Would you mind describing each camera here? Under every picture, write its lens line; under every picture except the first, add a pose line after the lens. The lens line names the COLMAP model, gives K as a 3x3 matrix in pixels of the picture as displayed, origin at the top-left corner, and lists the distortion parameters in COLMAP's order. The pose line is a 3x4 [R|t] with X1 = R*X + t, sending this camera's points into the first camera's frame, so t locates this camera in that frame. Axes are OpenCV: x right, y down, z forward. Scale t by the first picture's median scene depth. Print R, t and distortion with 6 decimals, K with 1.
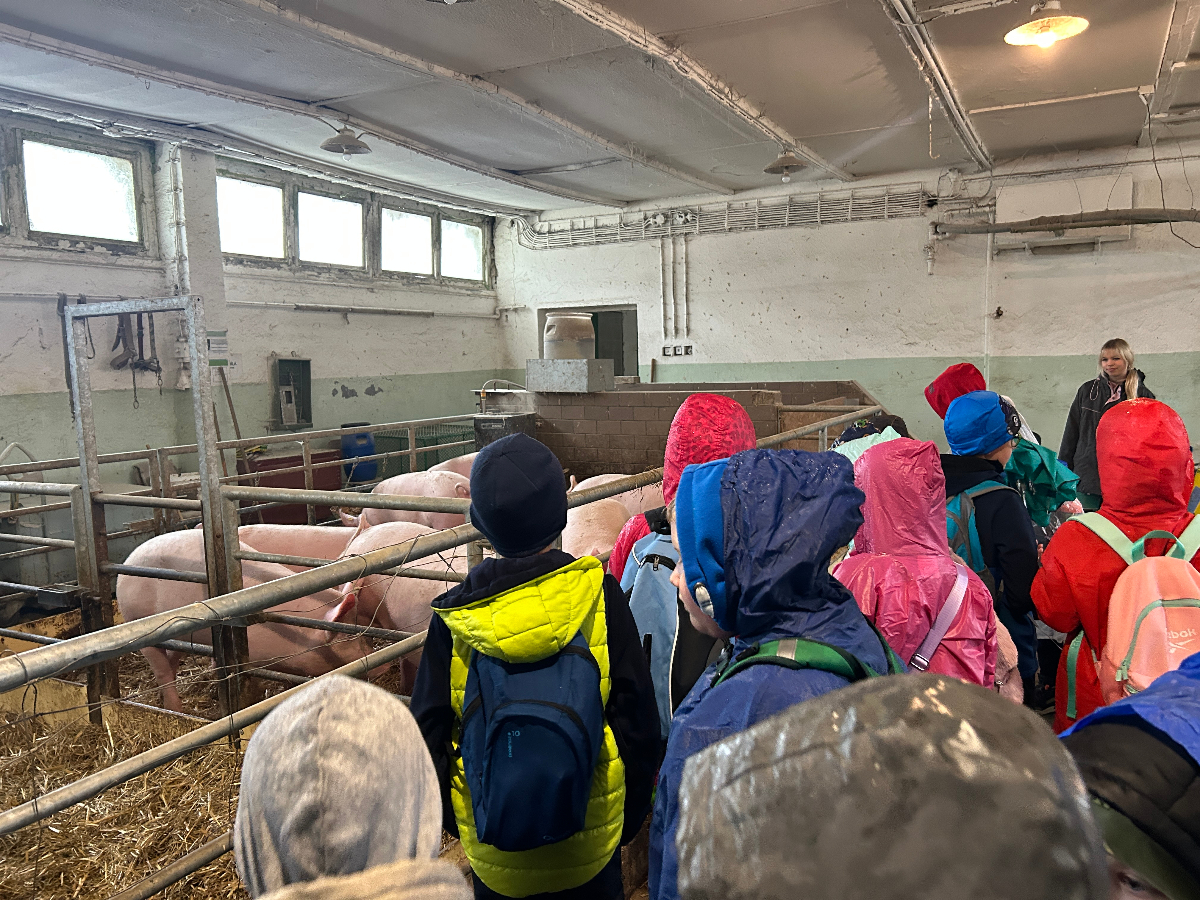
lens RADIAL K [[903.1, 0, 608.1], [0, 903.1, 467.8], [0, 0, 1]] dist [0.060314, -0.071658]
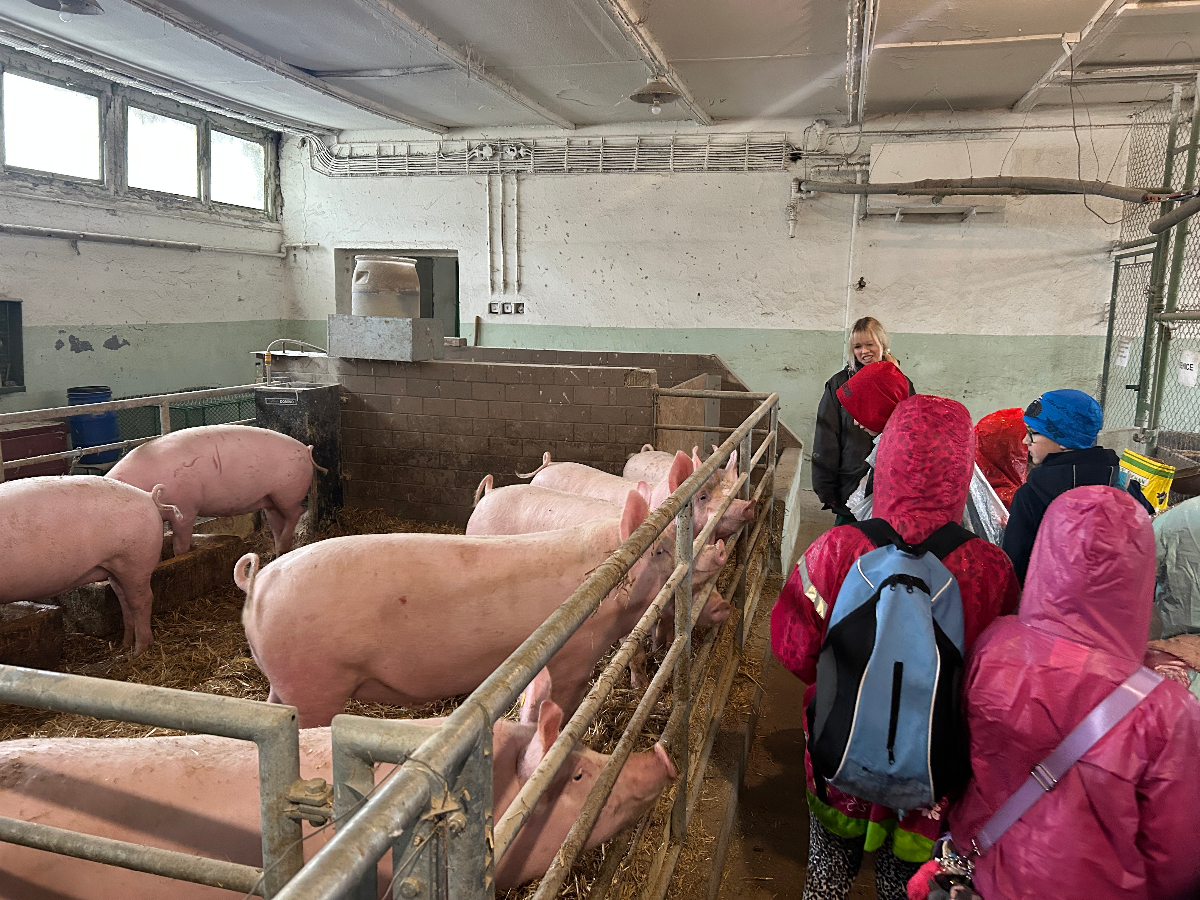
lens RADIAL K [[915.8, 0, 604.4], [0, 915.8, 456.1], [0, 0, 1]] dist [0.051934, -0.058501]
pose [[0.975829, 0.008203, 0.218381, -0.024750], [-0.016305, 0.999243, 0.035324, -0.024544], [-0.217926, -0.038031, 0.975224, 0.142273]]
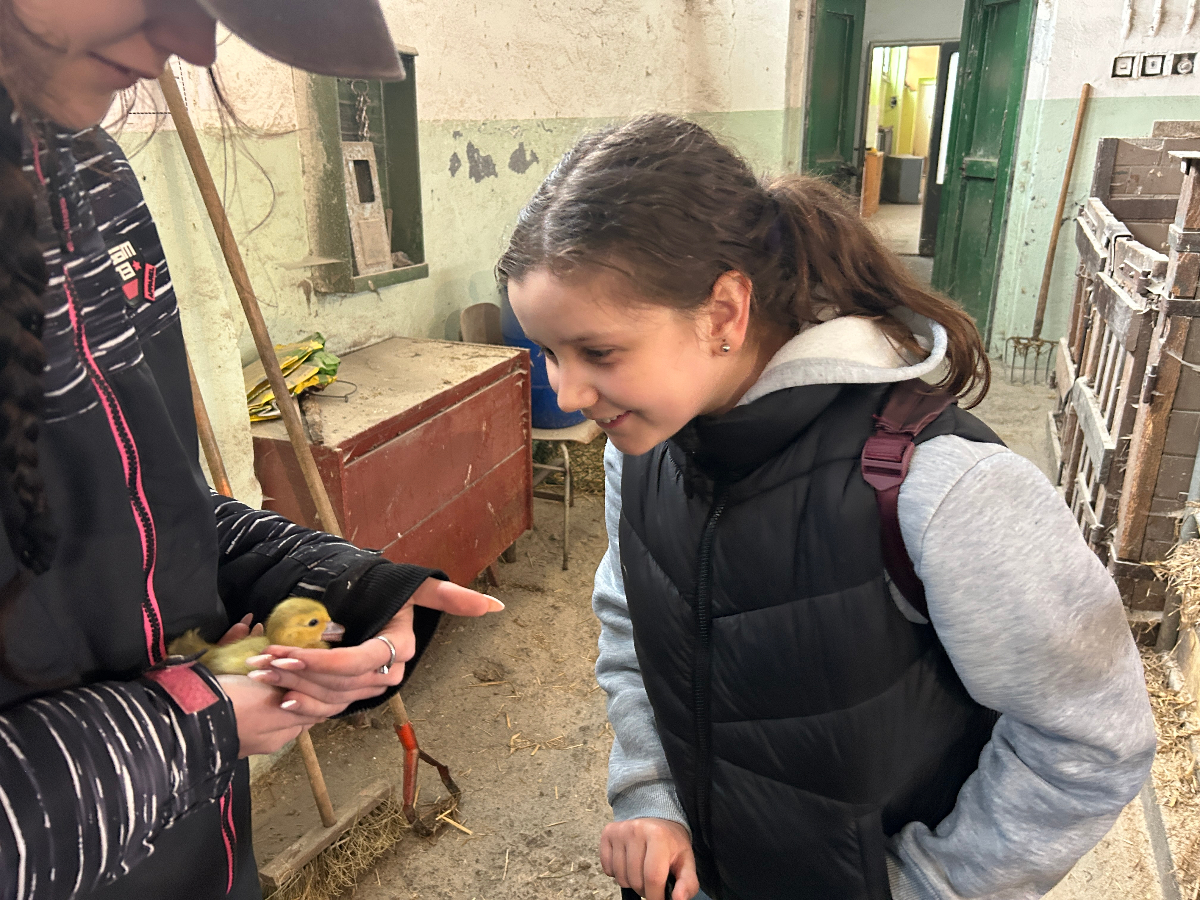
lens RADIAL K [[915.8, 0, 604.4], [0, 915.8, 456.1], [0, 0, 1]] dist [0.051934, -0.058501]
pose [[0.994009, -0.031126, 0.104772, -0.284174], [0.006835, 0.974419, 0.224637, -0.052736], [-0.109084, -0.222575, 0.968794, 0.625497]]
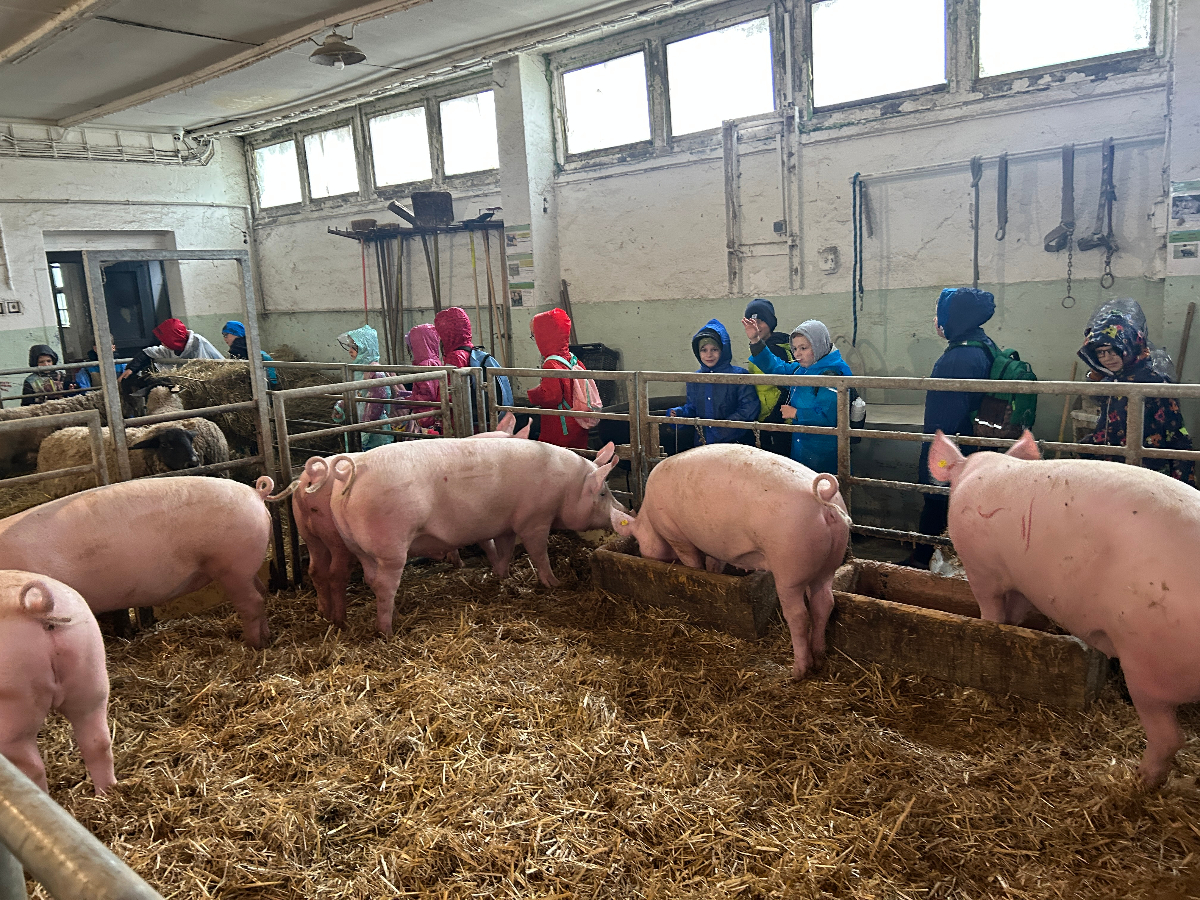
lens RADIAL K [[904.6, 0, 597.0], [0, 904.6, 440.0], [0, 0, 1]] dist [0.061356, -0.067137]
pose [[-0.221455, 0.206285, -0.953102, 0.194604], [-0.053935, 0.973283, 0.223184, -0.079666], [0.973678, 0.100831, -0.204413, 0.616381]]
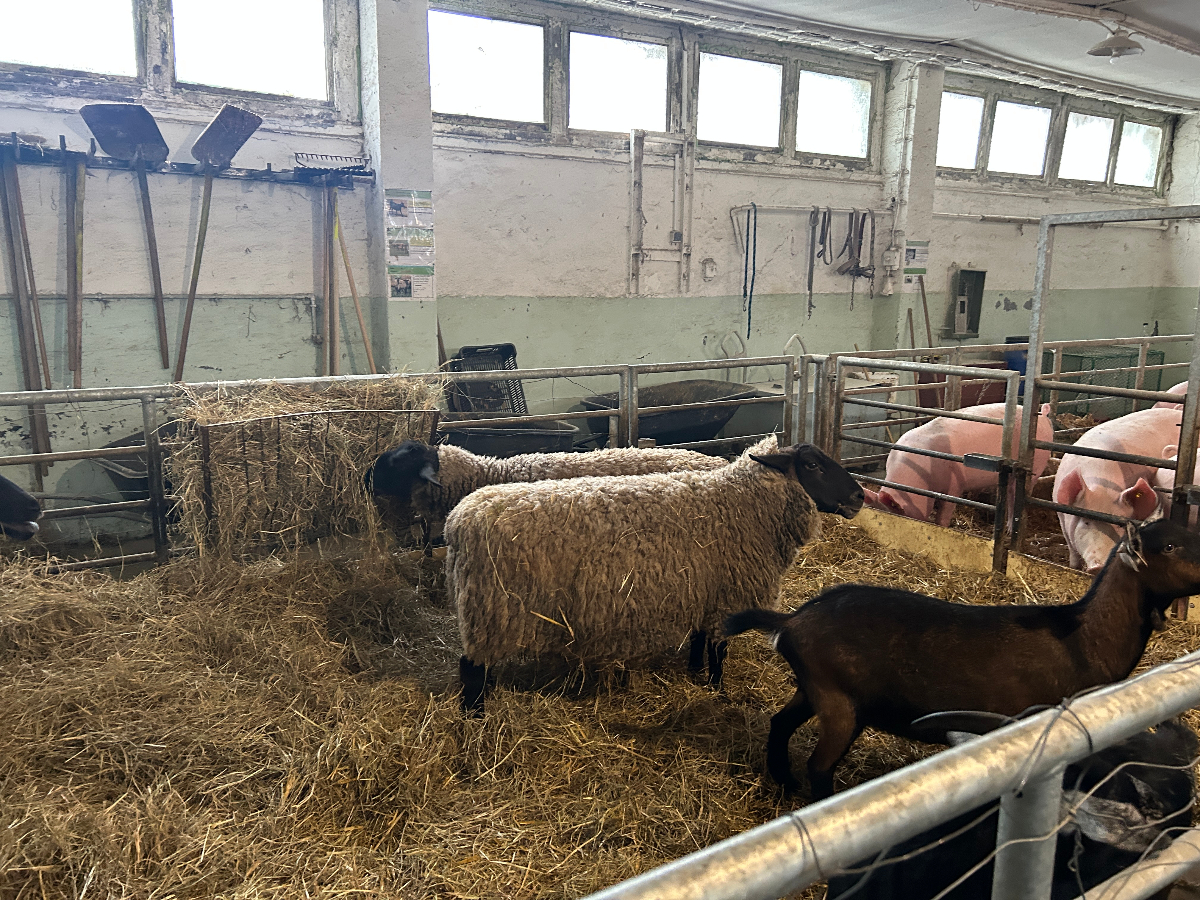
lens RADIAL K [[911.3, 0, 593.6], [0, 911.3, 453.0], [0, 0, 1]] dist [0.056286, -0.062016]
pose [[0.858355, 0.126805, -0.497140, -0.159164], [-0.090908, 0.991234, 0.095871, 0.022215], [0.504939, -0.037097, 0.862358, -0.103607]]
